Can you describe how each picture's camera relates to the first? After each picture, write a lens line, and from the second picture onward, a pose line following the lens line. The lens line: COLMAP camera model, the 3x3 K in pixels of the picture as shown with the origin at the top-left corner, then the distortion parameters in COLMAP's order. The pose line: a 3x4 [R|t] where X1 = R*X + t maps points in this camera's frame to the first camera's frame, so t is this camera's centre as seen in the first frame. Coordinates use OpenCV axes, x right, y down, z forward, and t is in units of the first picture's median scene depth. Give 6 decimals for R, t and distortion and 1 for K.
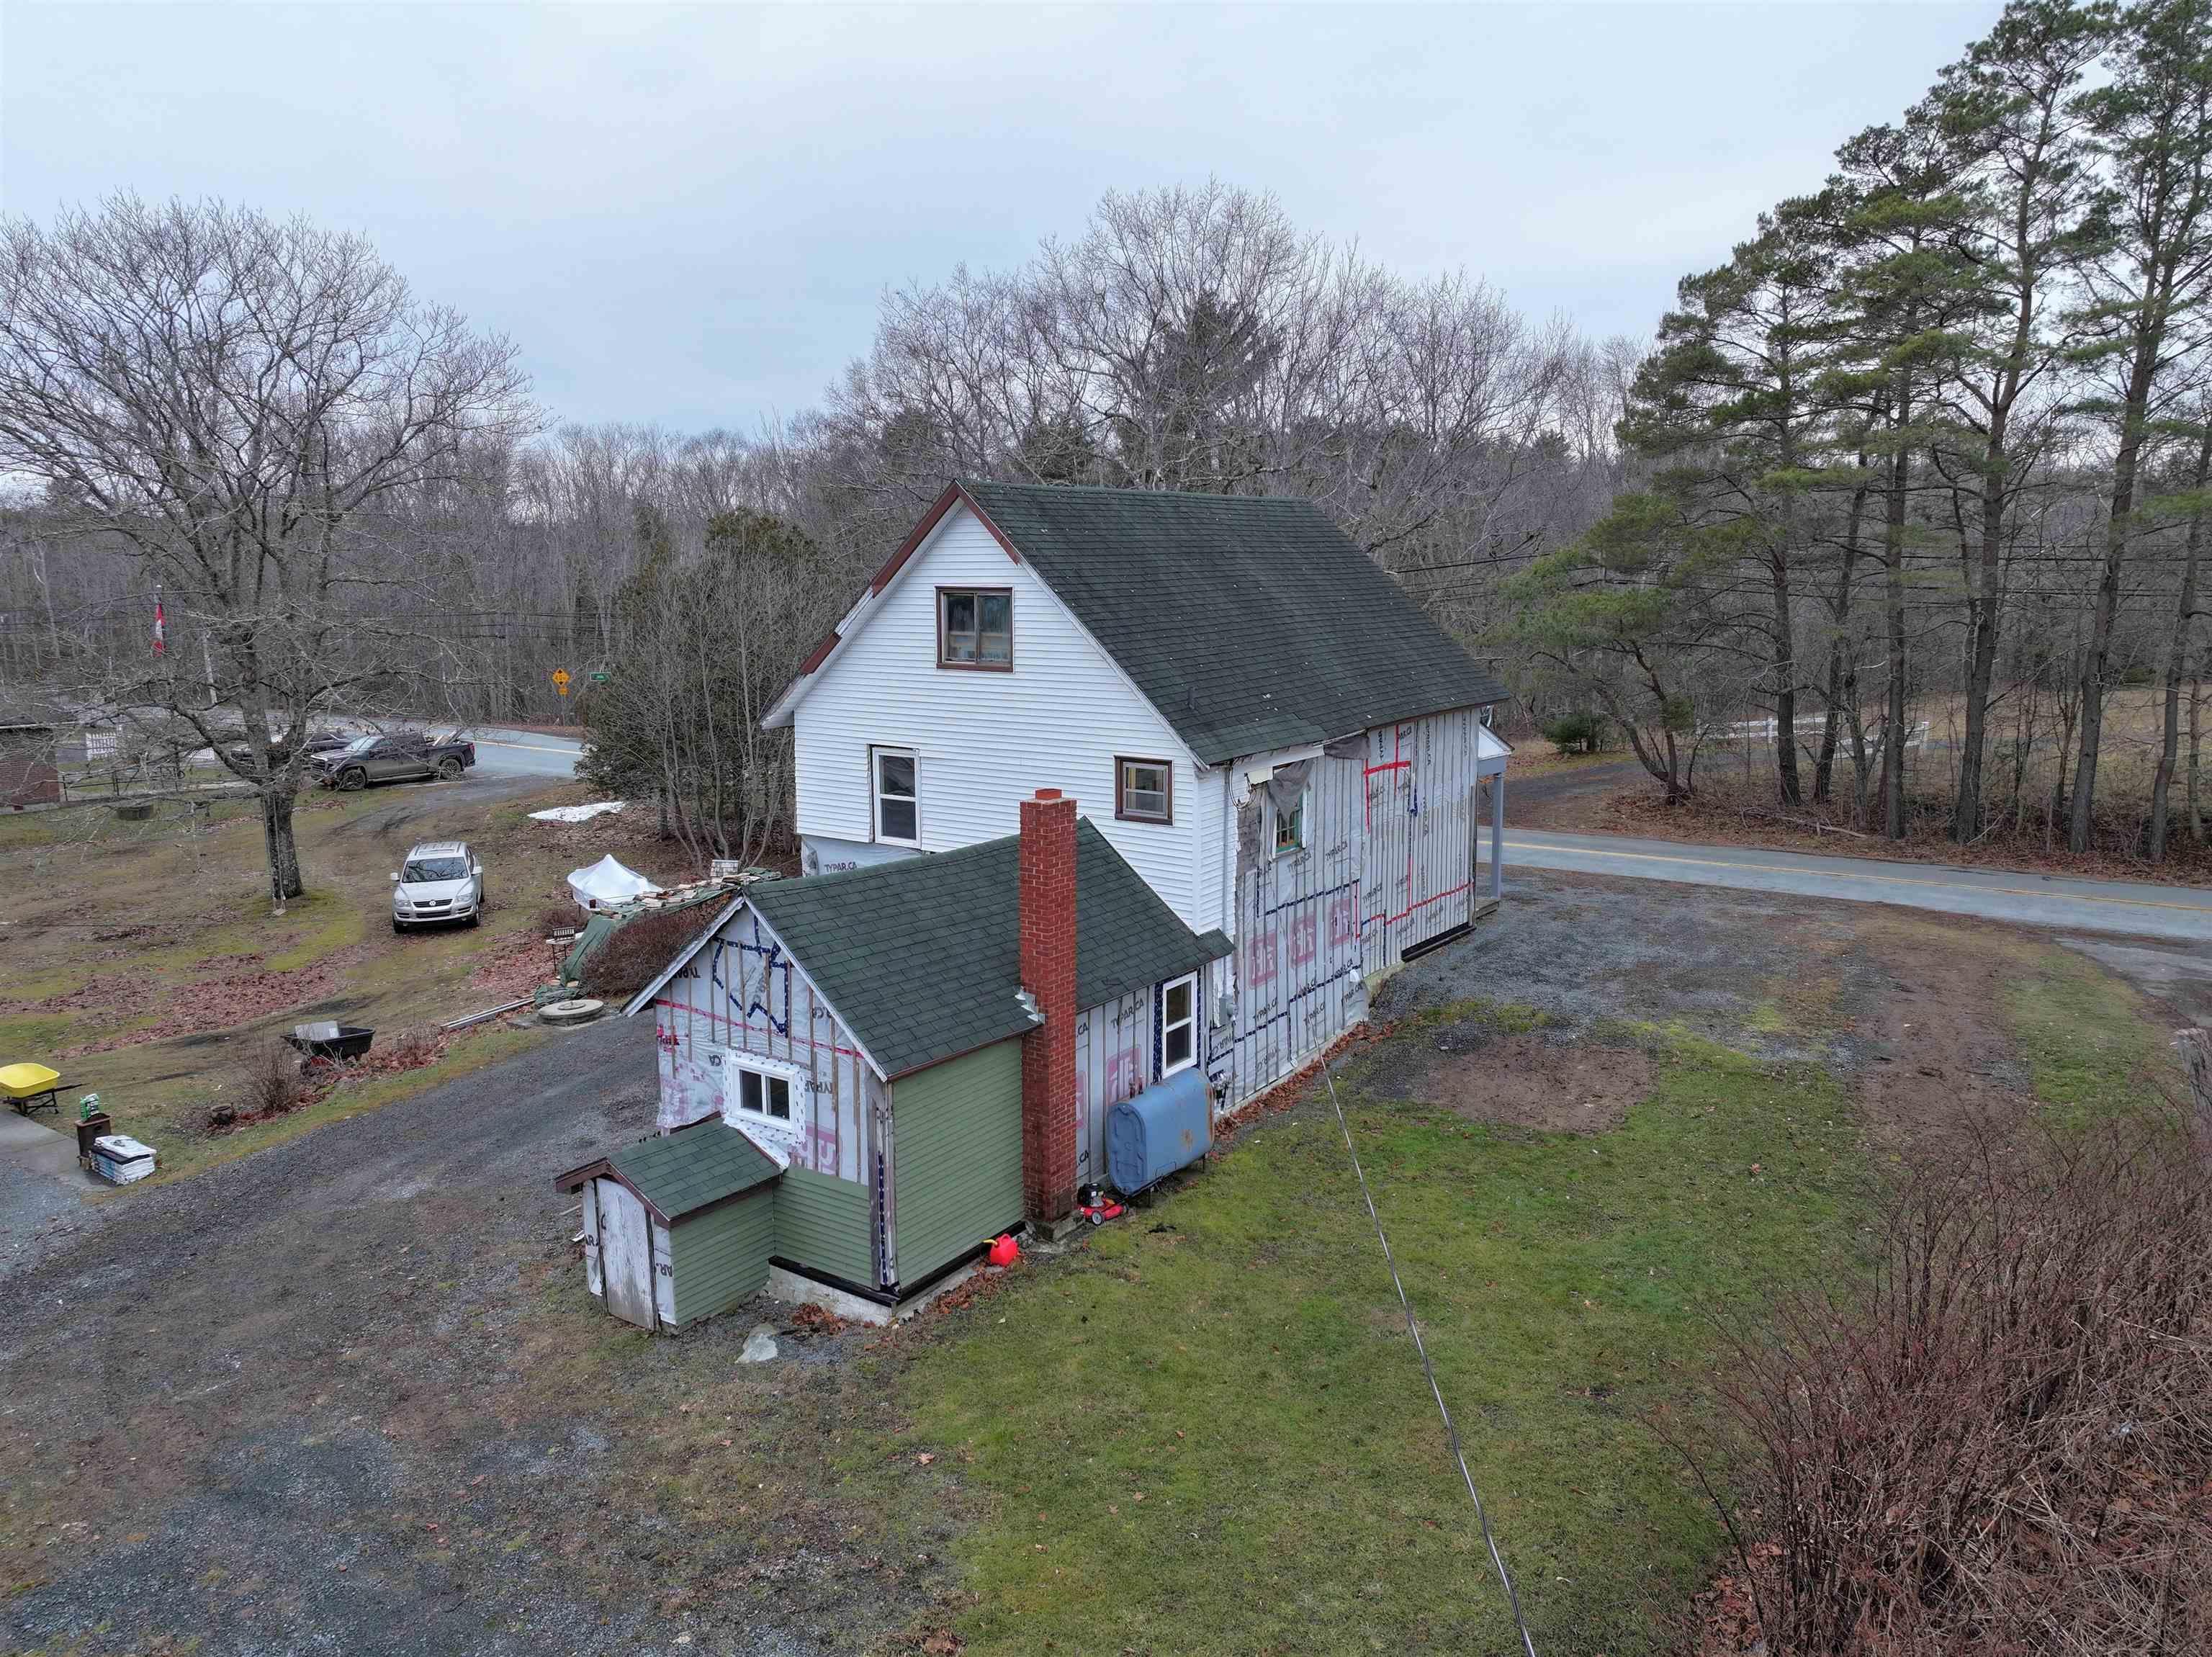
lens RADIAL K [[1559.1, 0, 1106.0], [0, 1559.1, 828.5], [0, 0, 1]] dist [0.001368, 0.000570]
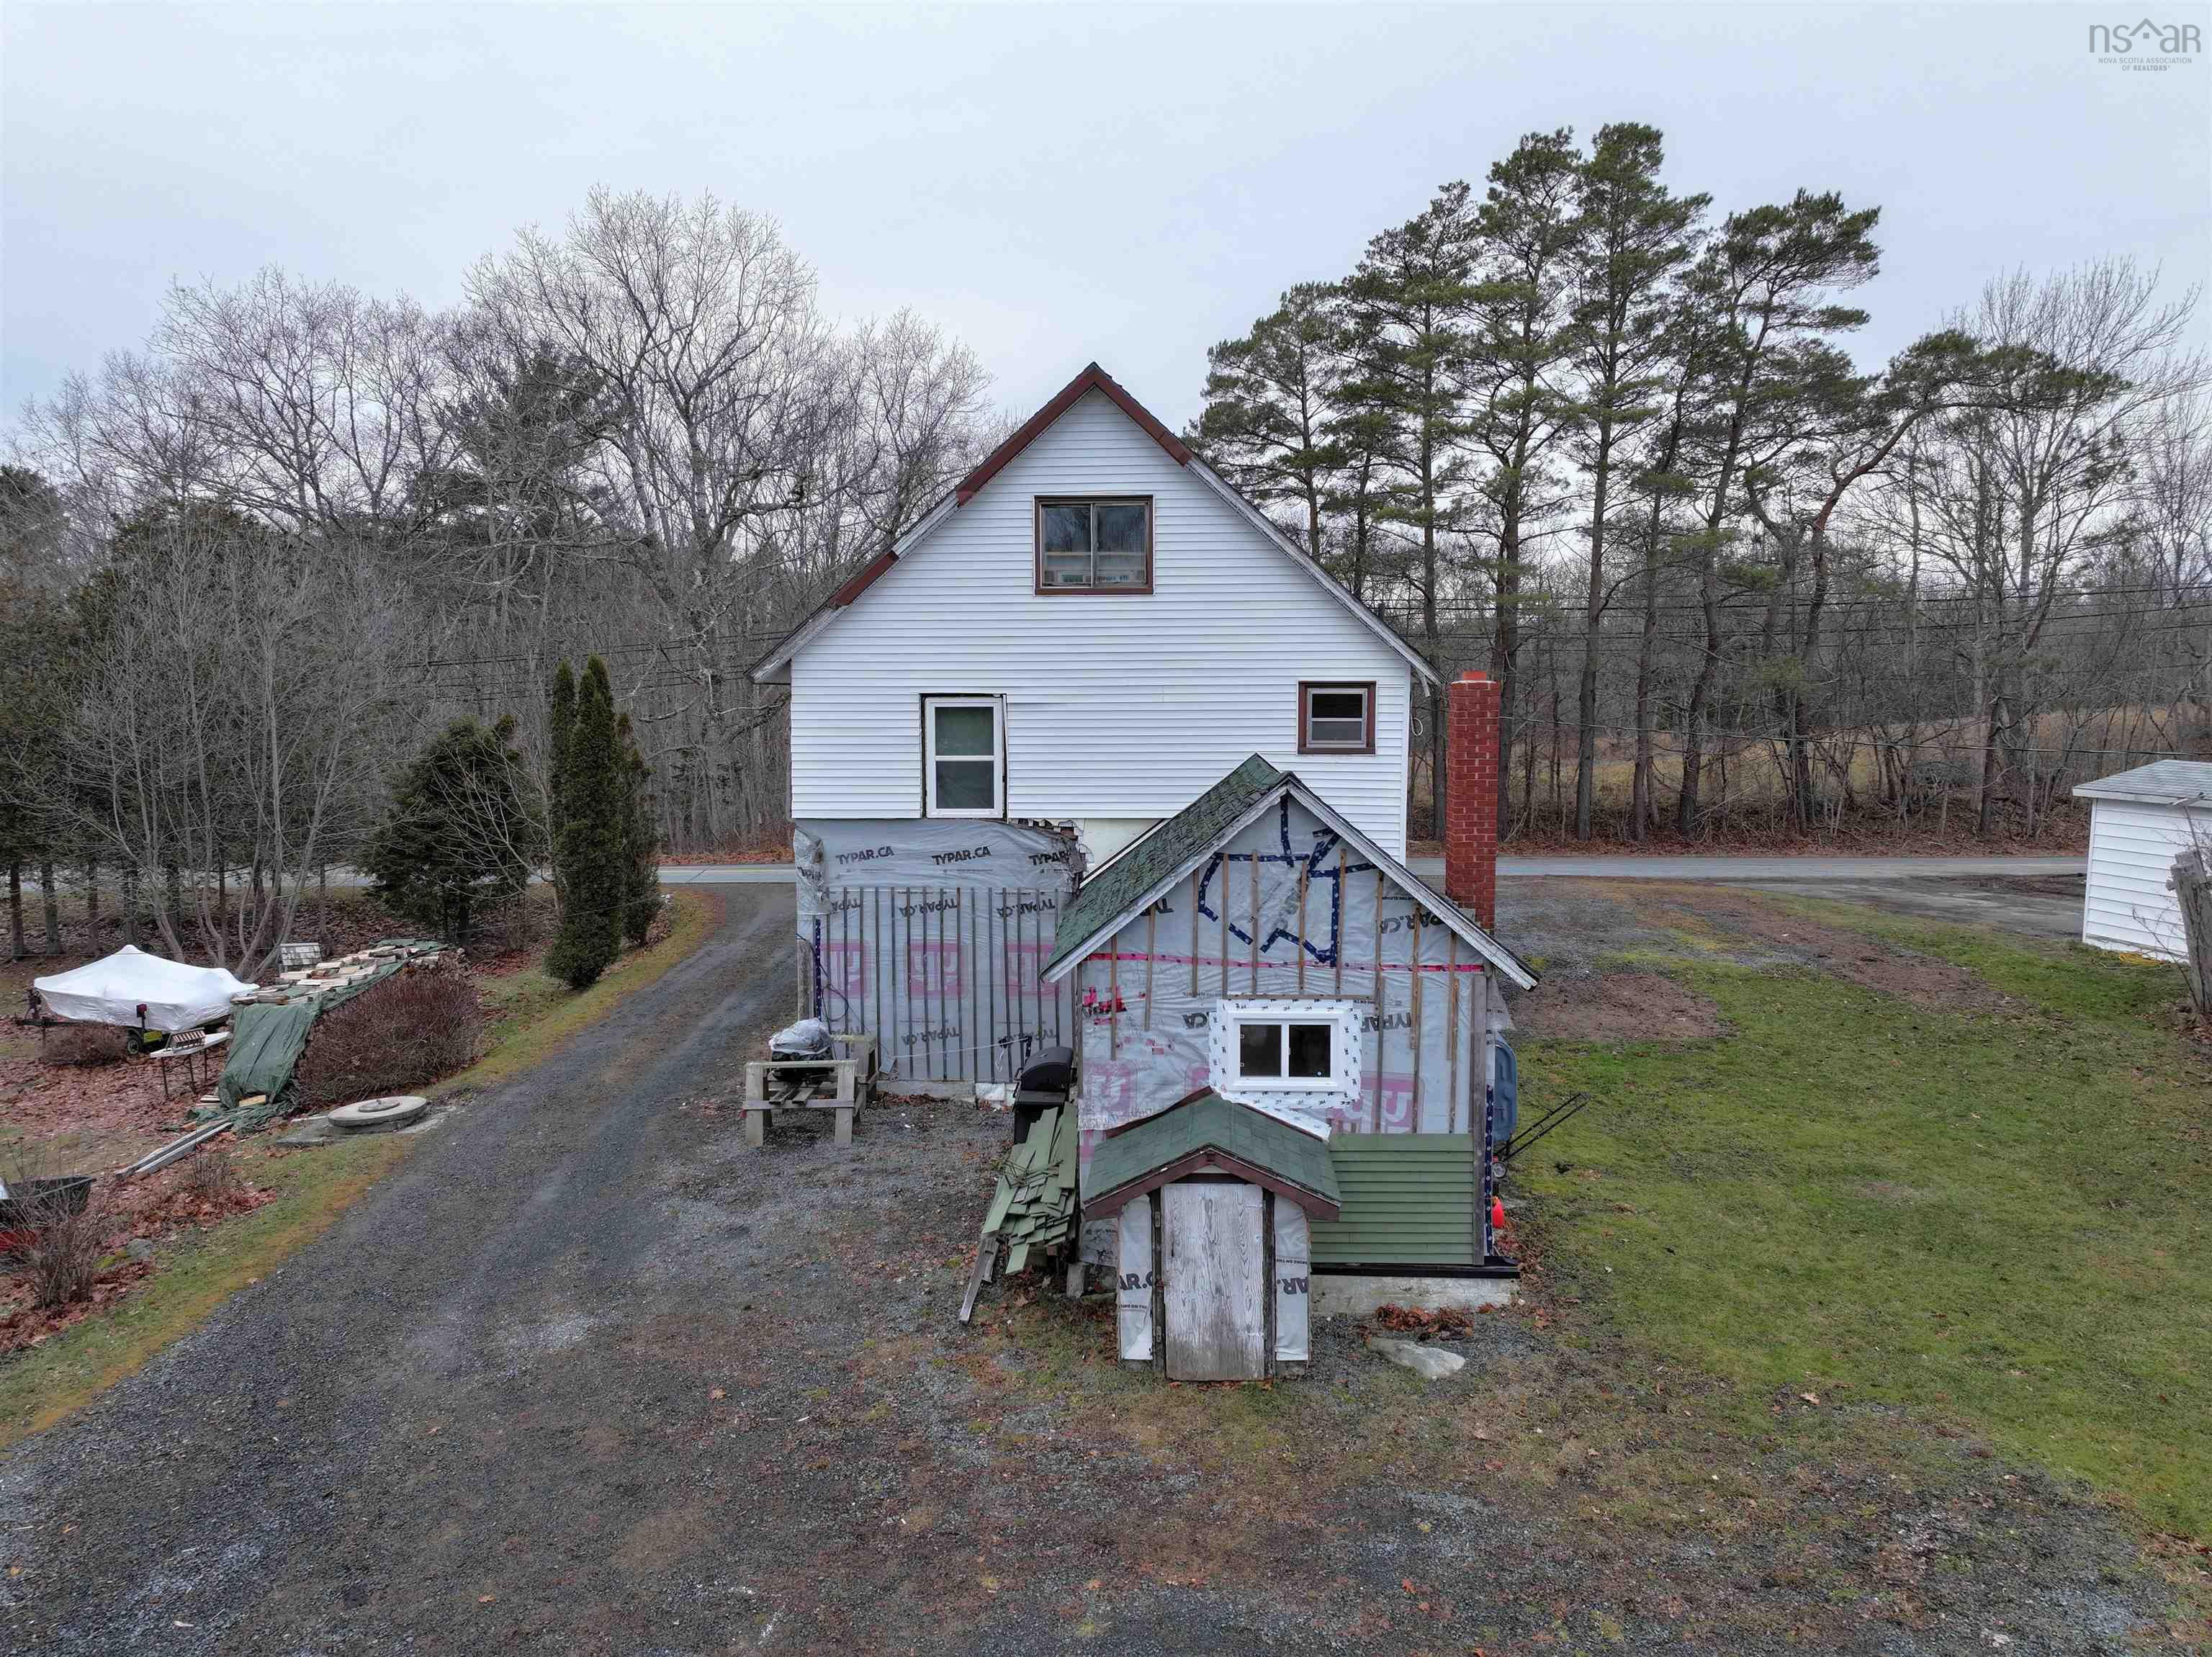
lens RADIAL K [[1559.1, 0, 1106.0], [0, 1559.1, 828.5], [0, 0, 1]] dist [0.001368, 0.000570]
pose [[0.849057, -0.042729, 0.526570, -0.687260], [0.087422, 0.994346, -0.060274, 0.099135], [-0.521017, 0.097210, 0.847993, 0.378371]]
